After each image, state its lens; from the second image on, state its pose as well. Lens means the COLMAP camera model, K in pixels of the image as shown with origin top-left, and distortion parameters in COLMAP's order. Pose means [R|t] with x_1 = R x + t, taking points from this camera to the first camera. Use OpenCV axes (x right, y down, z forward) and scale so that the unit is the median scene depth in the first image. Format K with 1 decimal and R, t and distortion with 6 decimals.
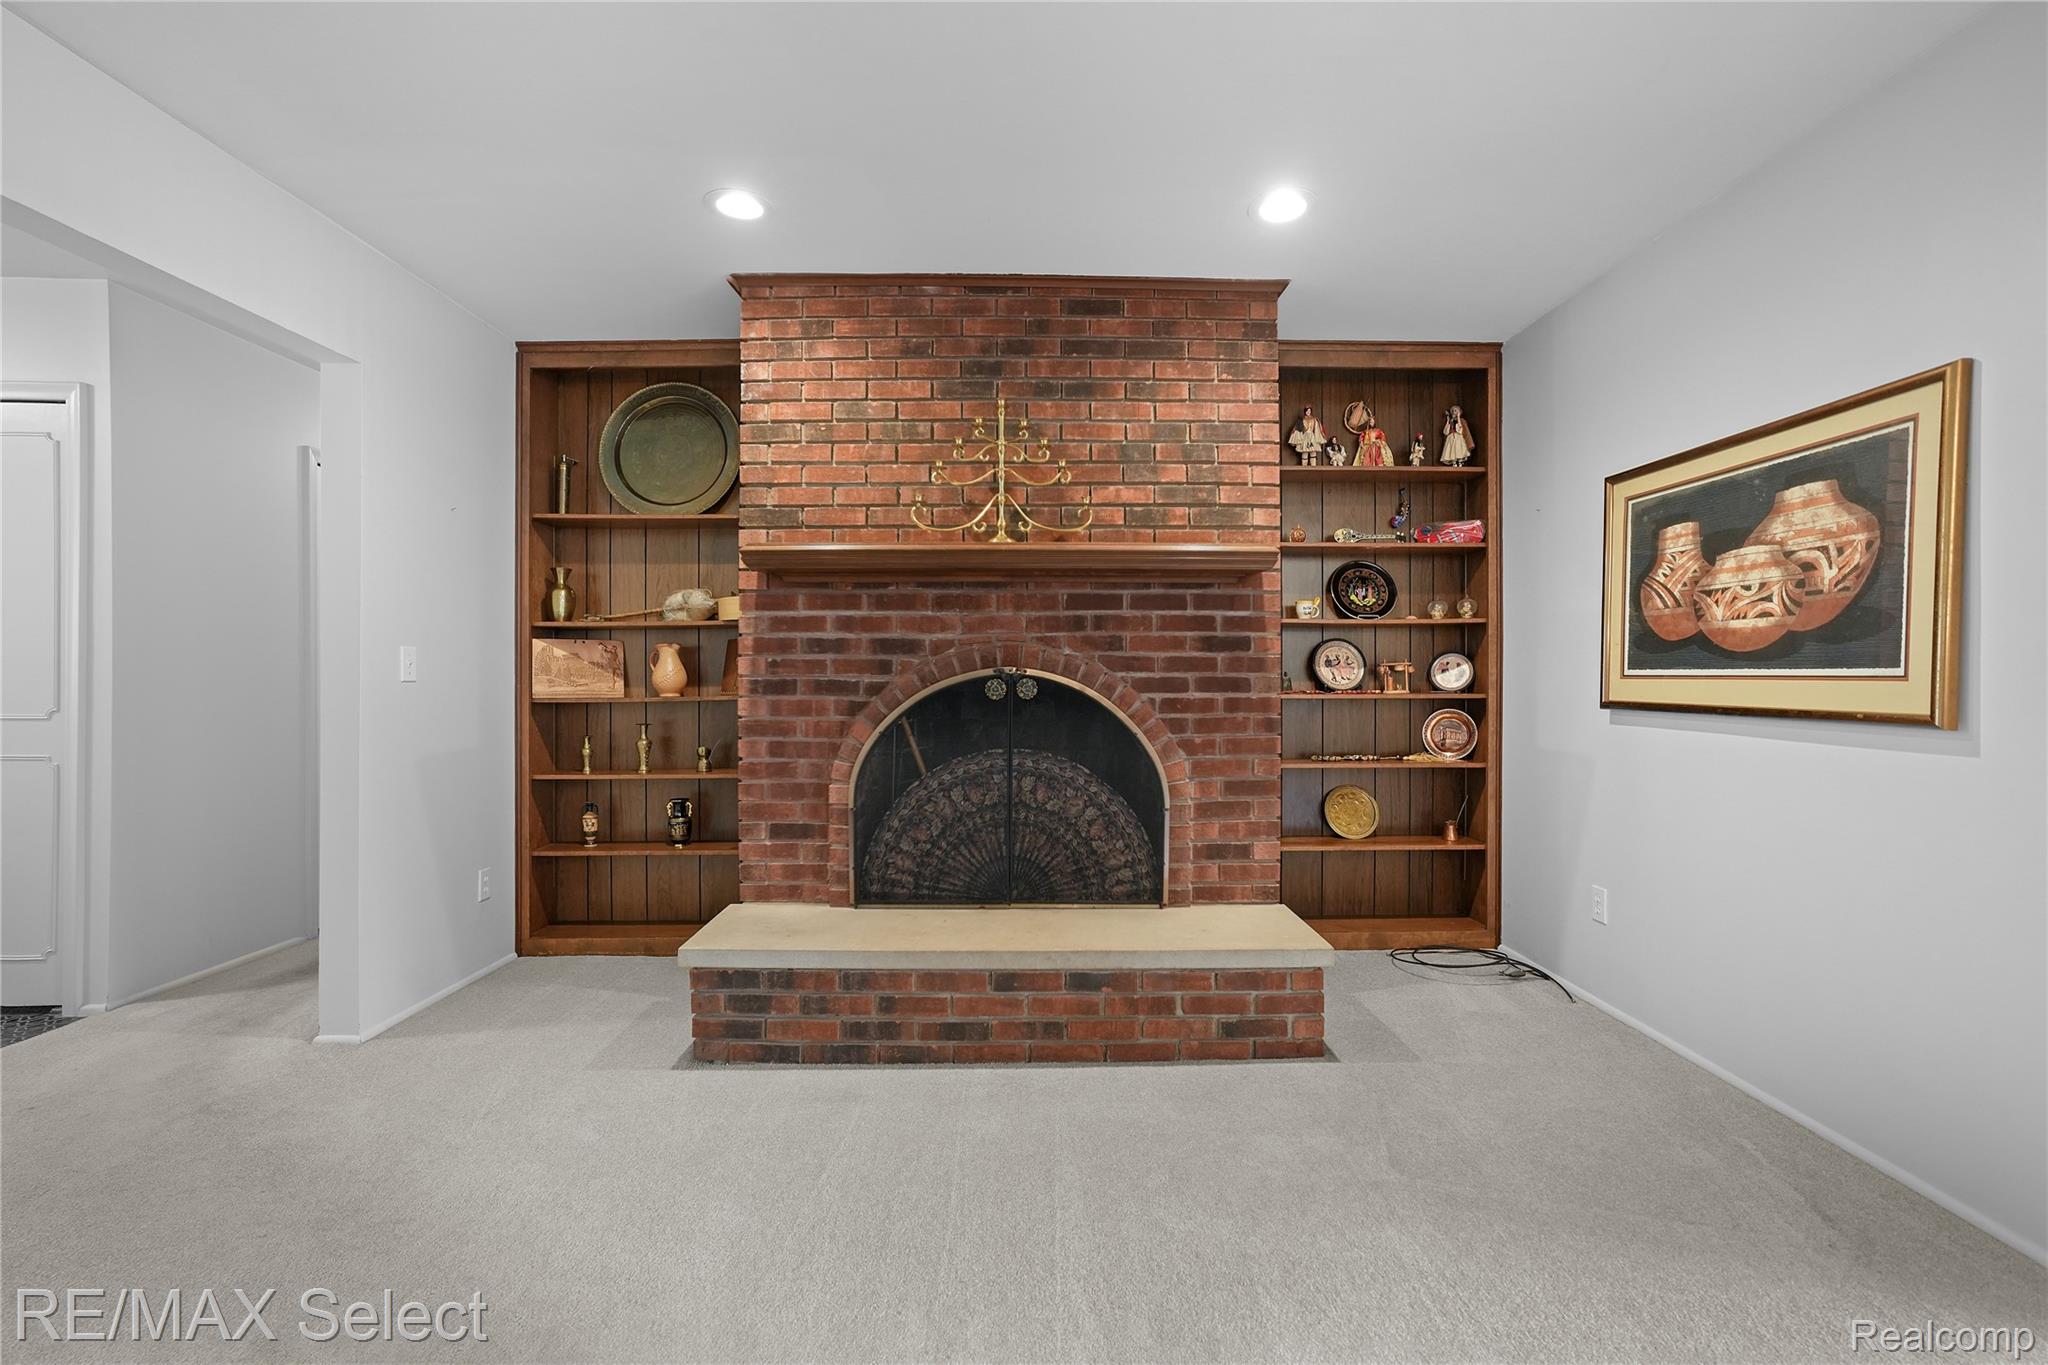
lens RADIAL K [[899.0, 0, 1022.9], [0, 899.0, 673.6], [0, 0, 1]] dist [-0.065077, 0.051419]
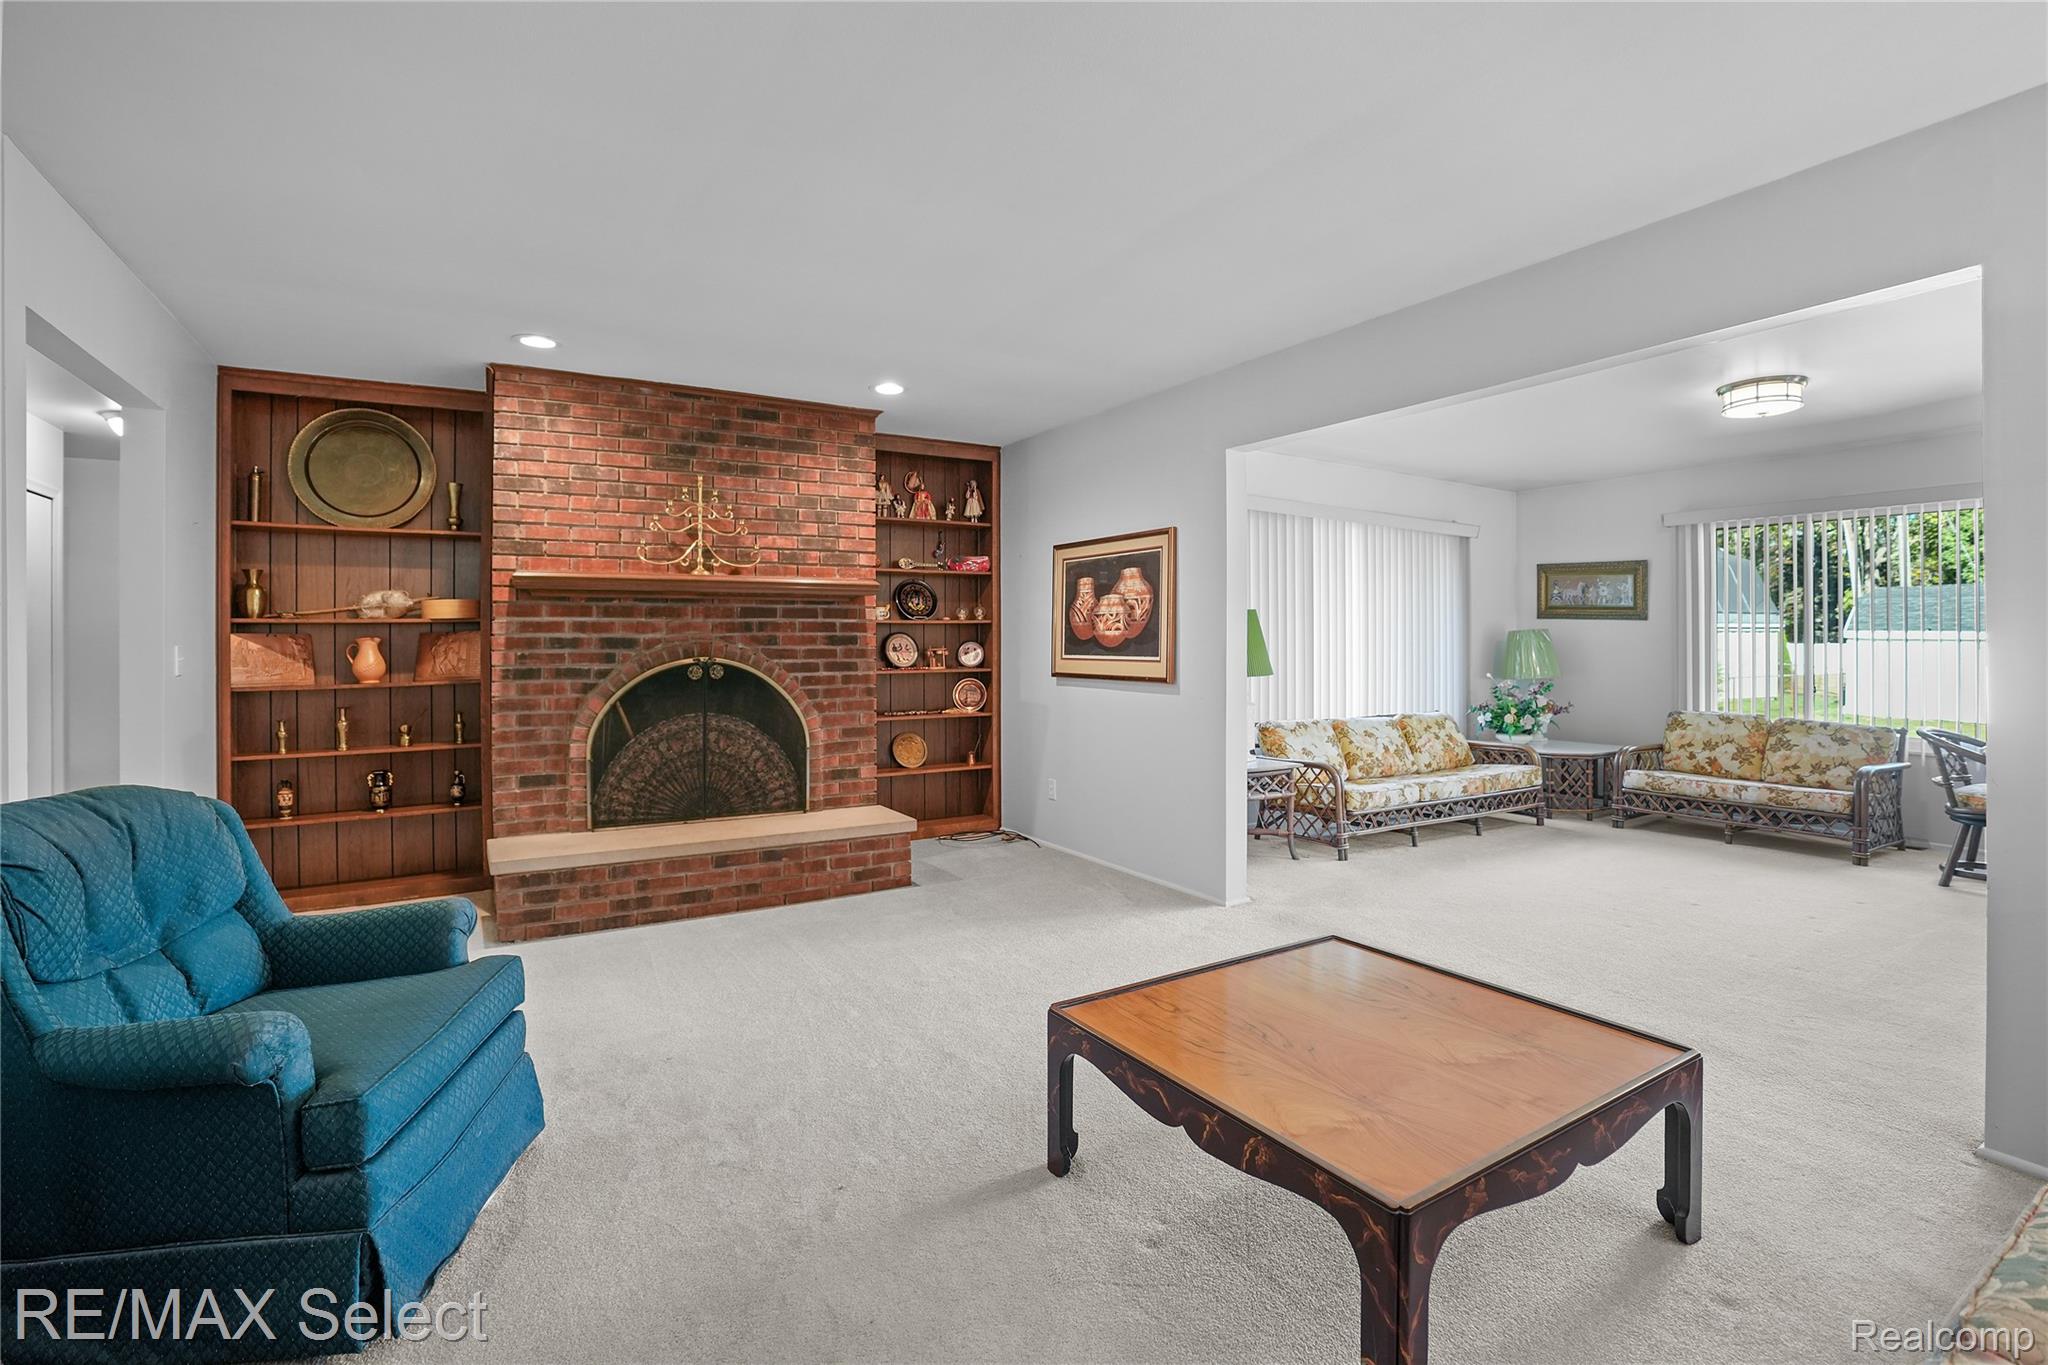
lens RADIAL K [[961.7, 0, 1022.3], [0, 961.7, 636.0], [0, 0, 1]] dist [-0.030116, 0.000545]
pose [[0.864961, -0.001202, 0.501838, -0.346496], [0.004274, 0.999979, -0.004971, -0.031559], [-0.501822, 0.006445, 0.864947, -0.609638]]
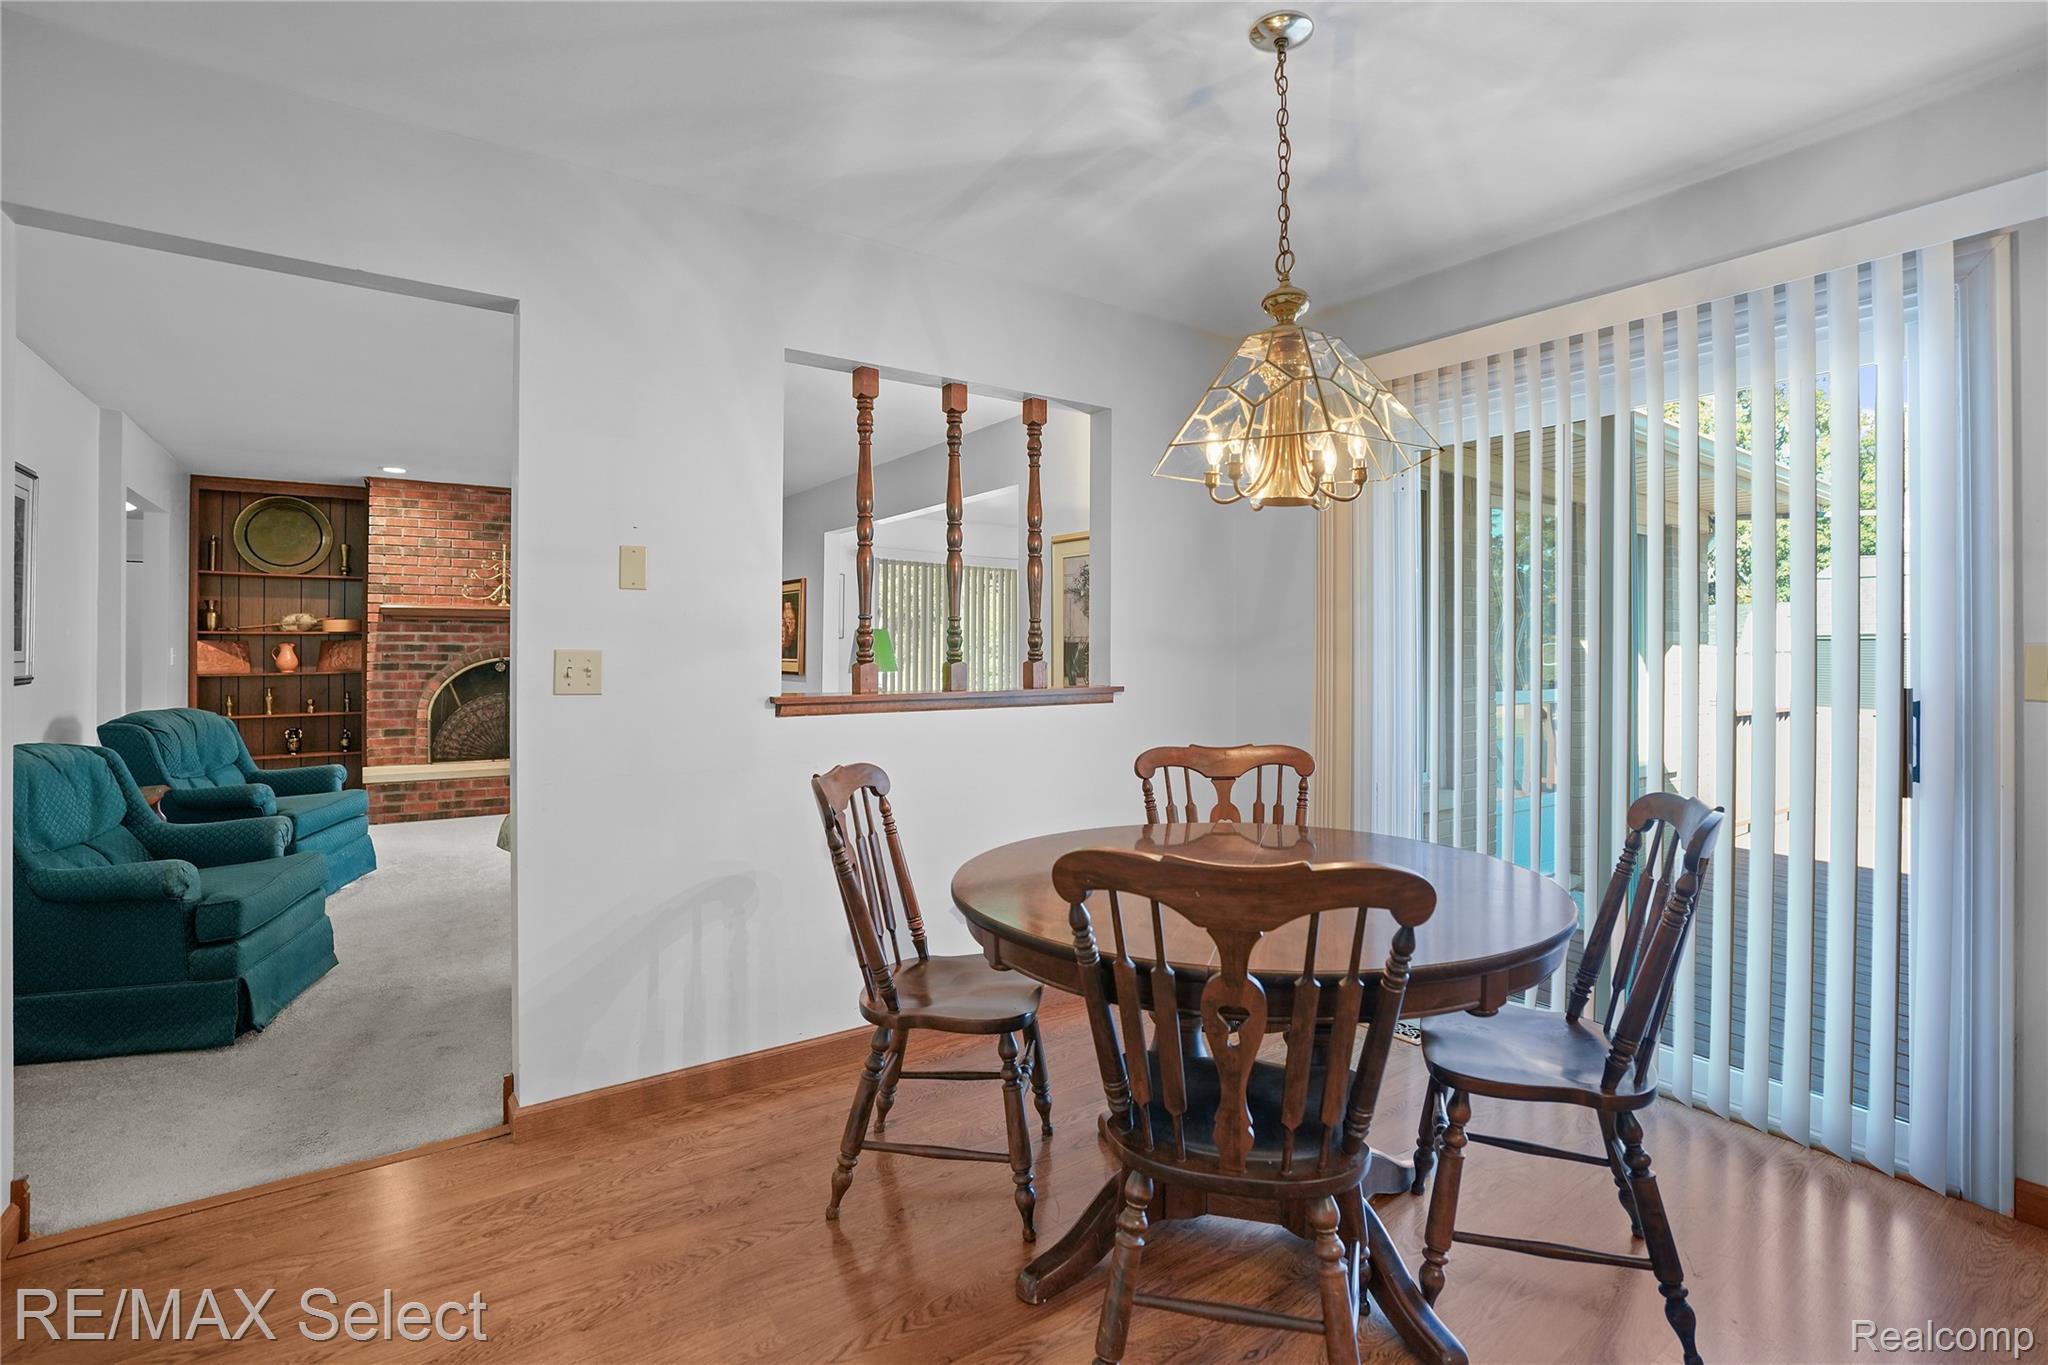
lens RADIAL K [[950.4, 0, 975.8], [0, 950.4, 645.9], [0, 0, 1]] dist [-0.001278, -0.000230]
pose [[0.845153, 0.004646, 0.534504, -0.302125], [-0.003634, 0.999989, -0.002947, -0.034313], [-0.534512, 0.000548, 0.845161, -1.724589]]
